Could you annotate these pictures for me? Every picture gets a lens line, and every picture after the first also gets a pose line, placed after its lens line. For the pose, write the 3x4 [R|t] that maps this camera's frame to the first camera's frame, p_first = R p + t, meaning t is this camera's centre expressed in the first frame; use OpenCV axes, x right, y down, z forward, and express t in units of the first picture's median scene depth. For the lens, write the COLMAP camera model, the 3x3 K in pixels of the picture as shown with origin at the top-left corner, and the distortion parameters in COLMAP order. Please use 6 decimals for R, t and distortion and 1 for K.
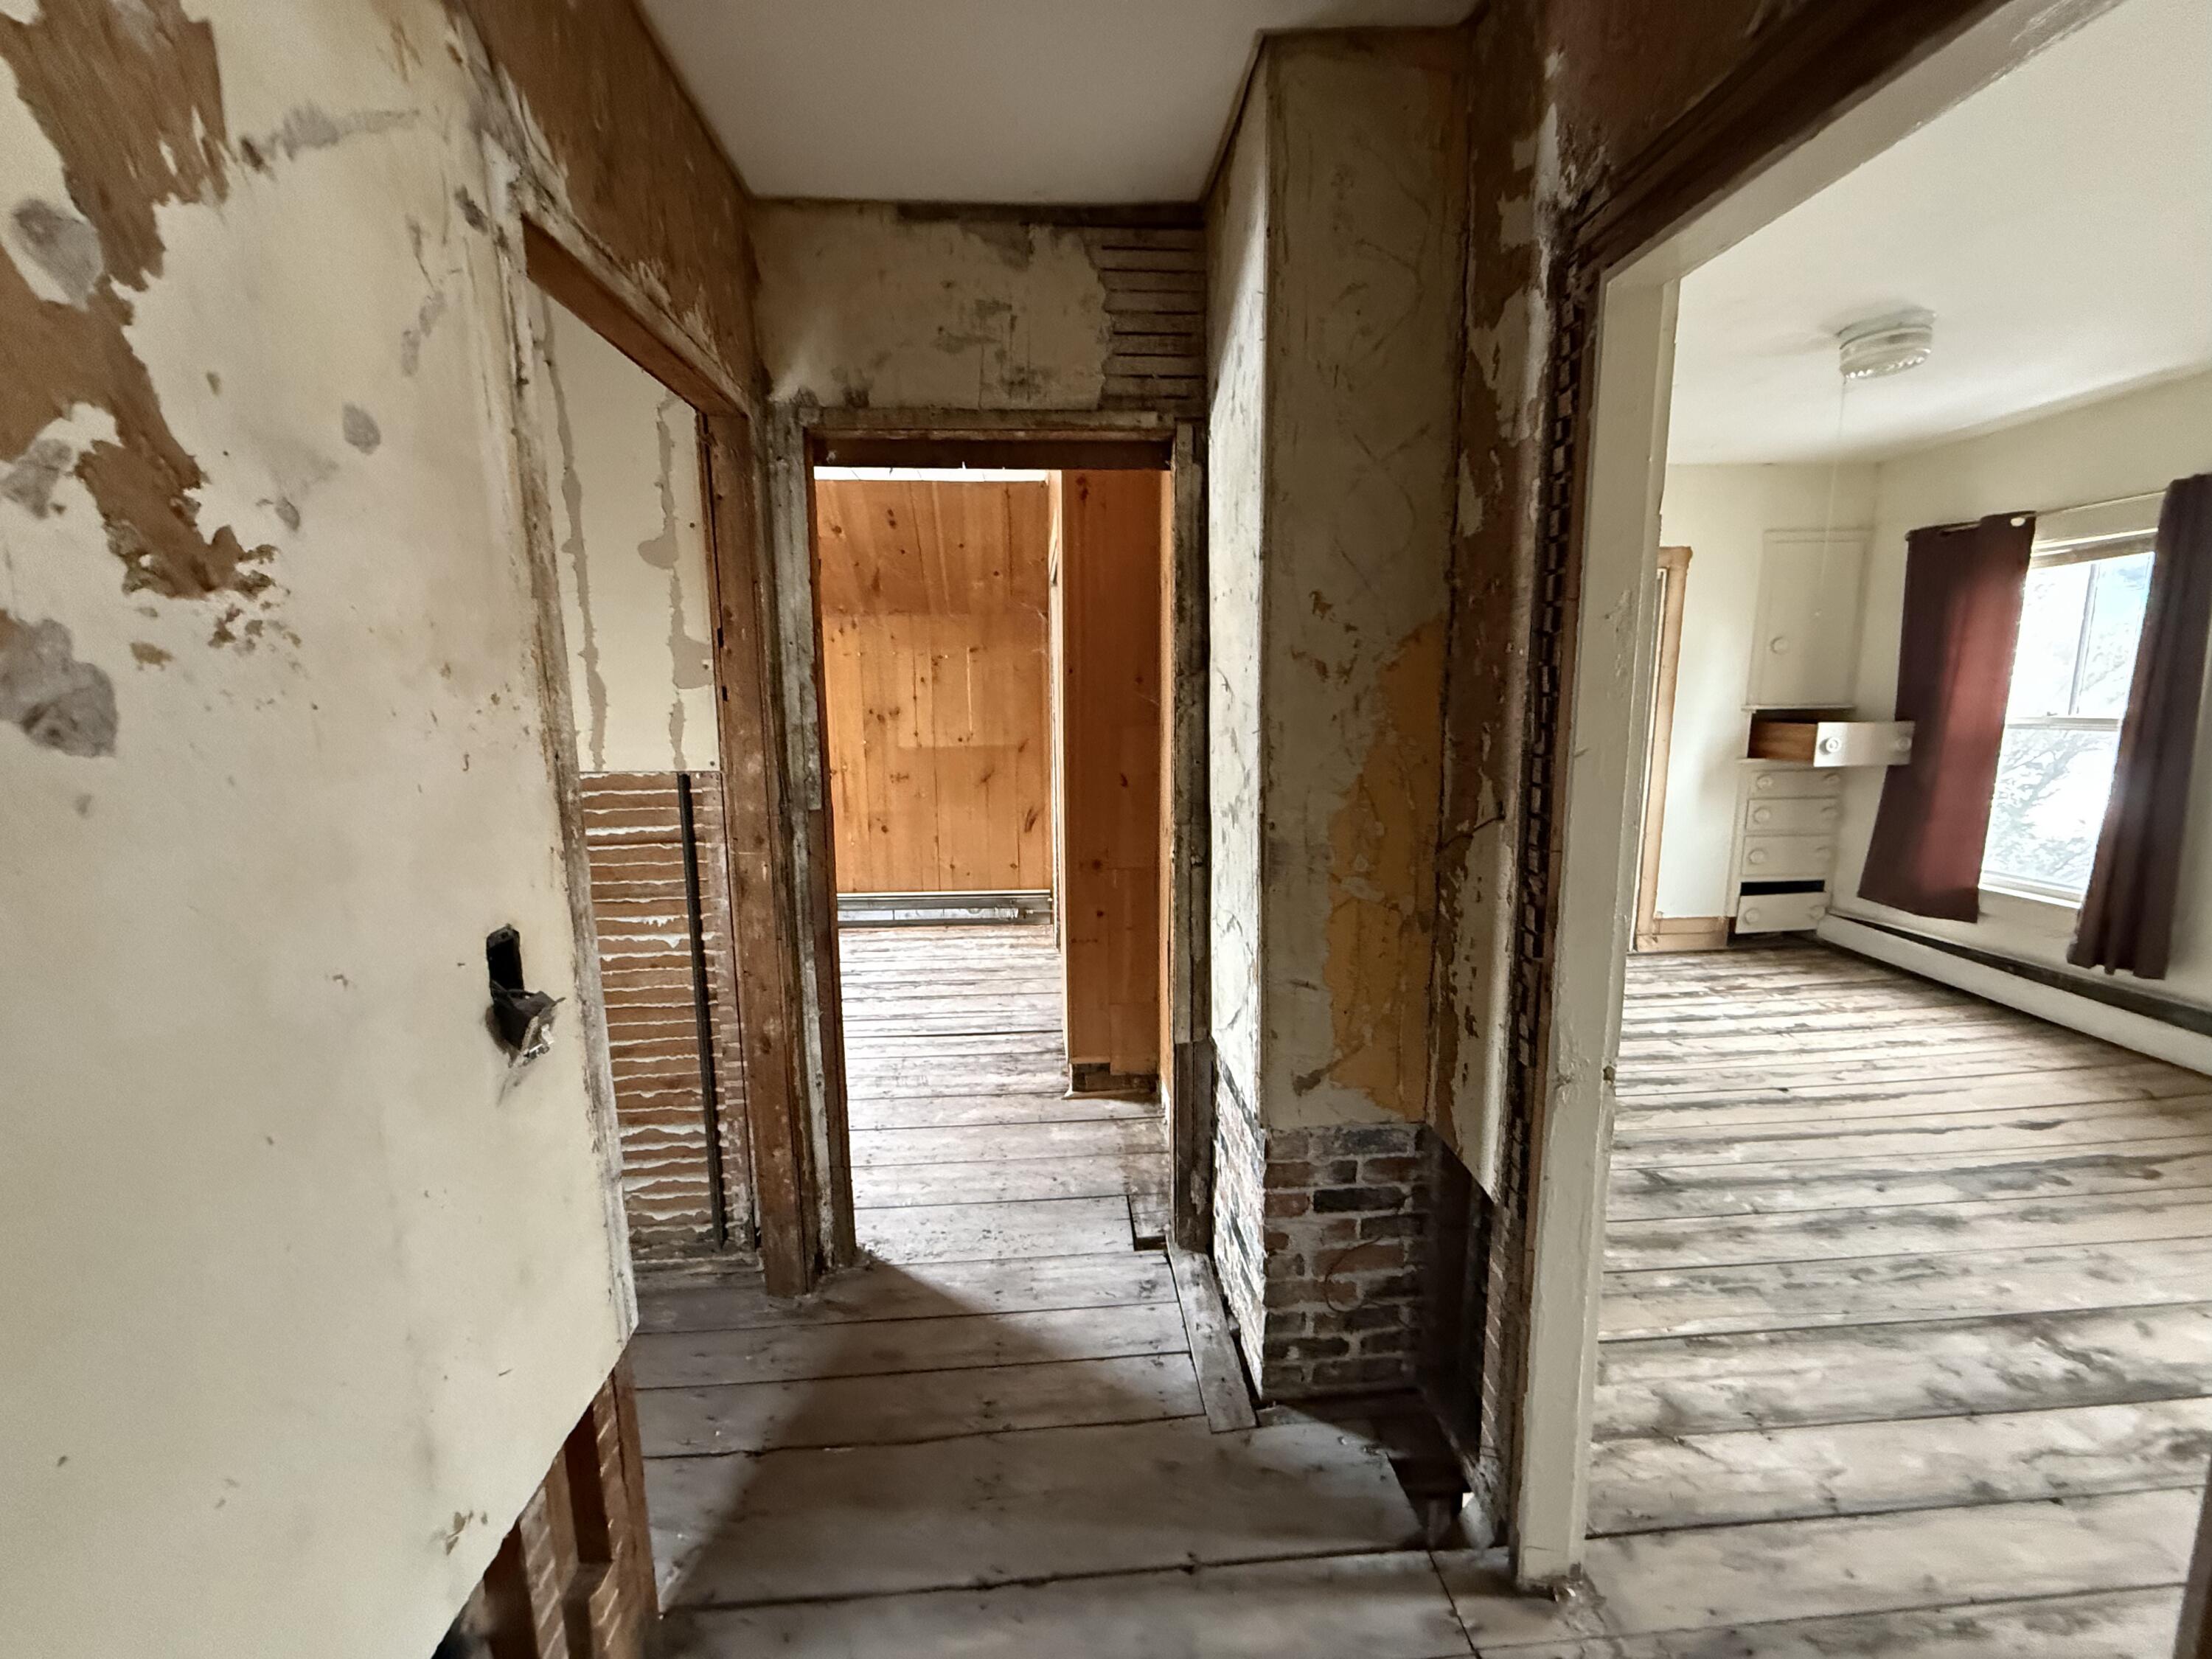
lens RADIAL K [[882.1, 0, 1104.7], [0, 882.1, 827.5], [0, 0, 1]] dist [0.000448, 0.000898]
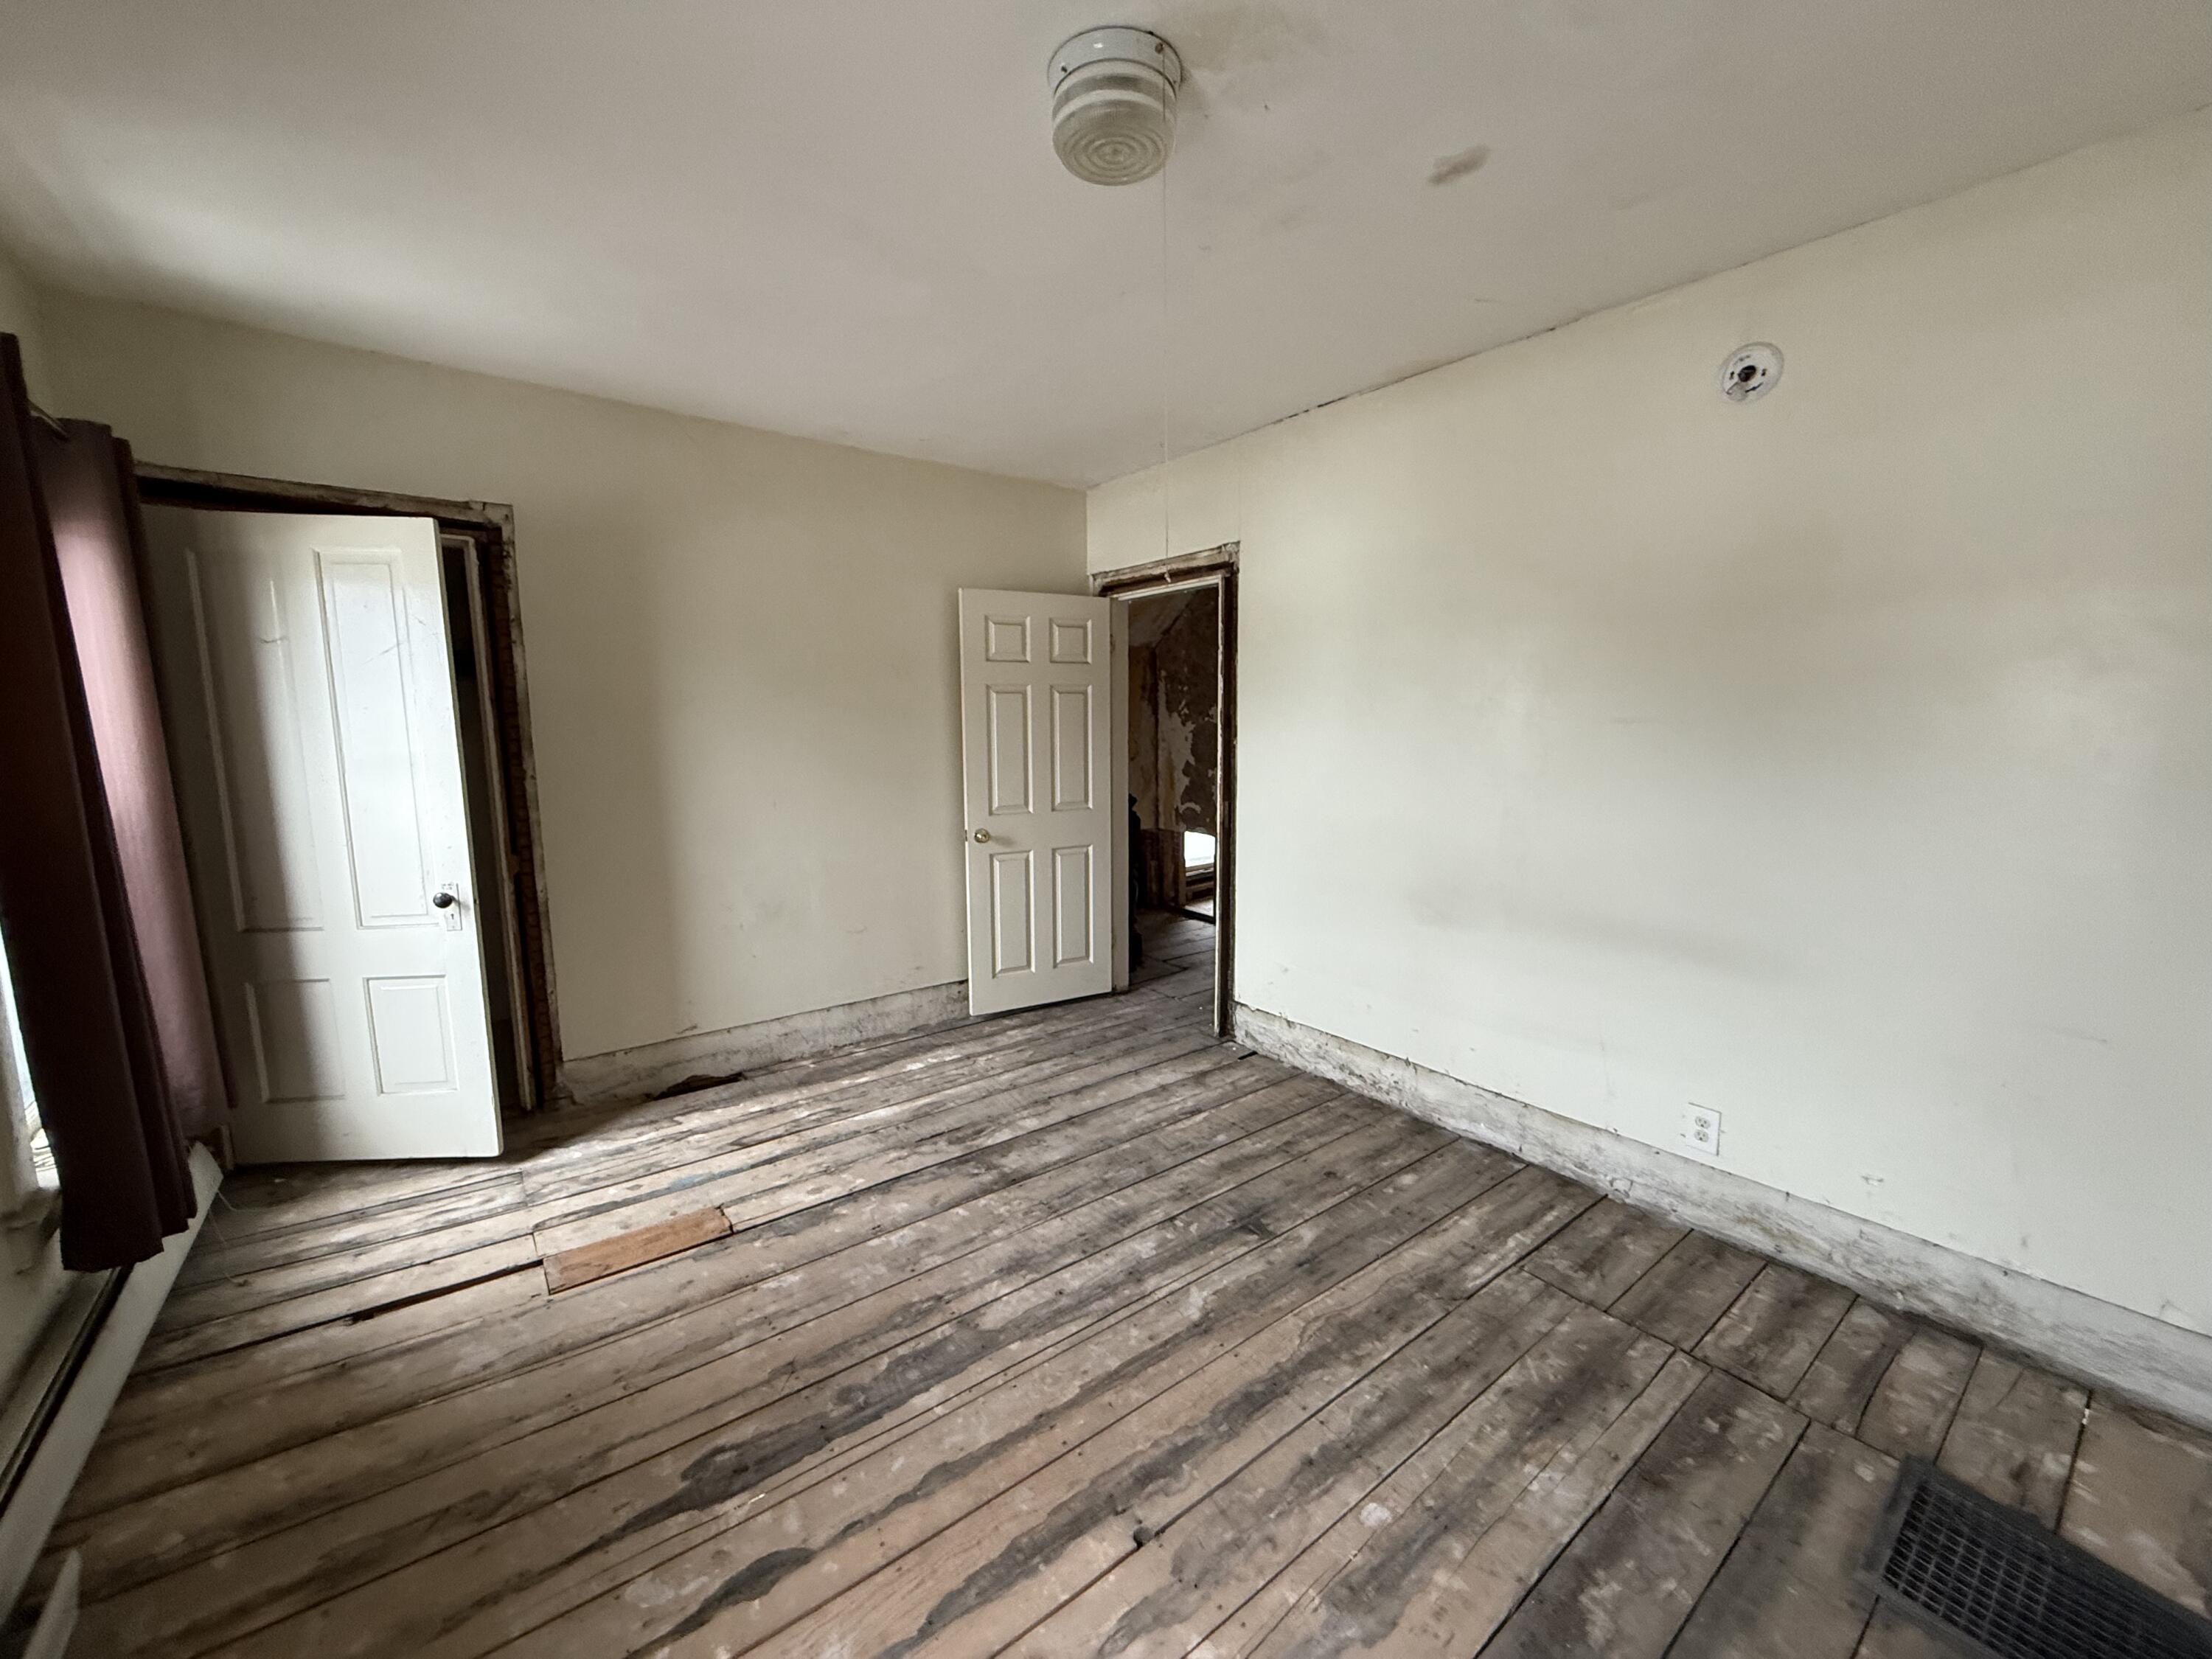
lens RADIAL K [[882.1, 0, 1105.6], [0, 882.1, 828.5], [0, 0, 1]] dist [0.000448, 0.000898]
pose [[-0.834492, 0.104499, -0.541021, 1.536699], [-0.062262, 0.957682, 0.281013, -0.333707], [0.547492, 0.268187, -0.792672, 1.935276]]
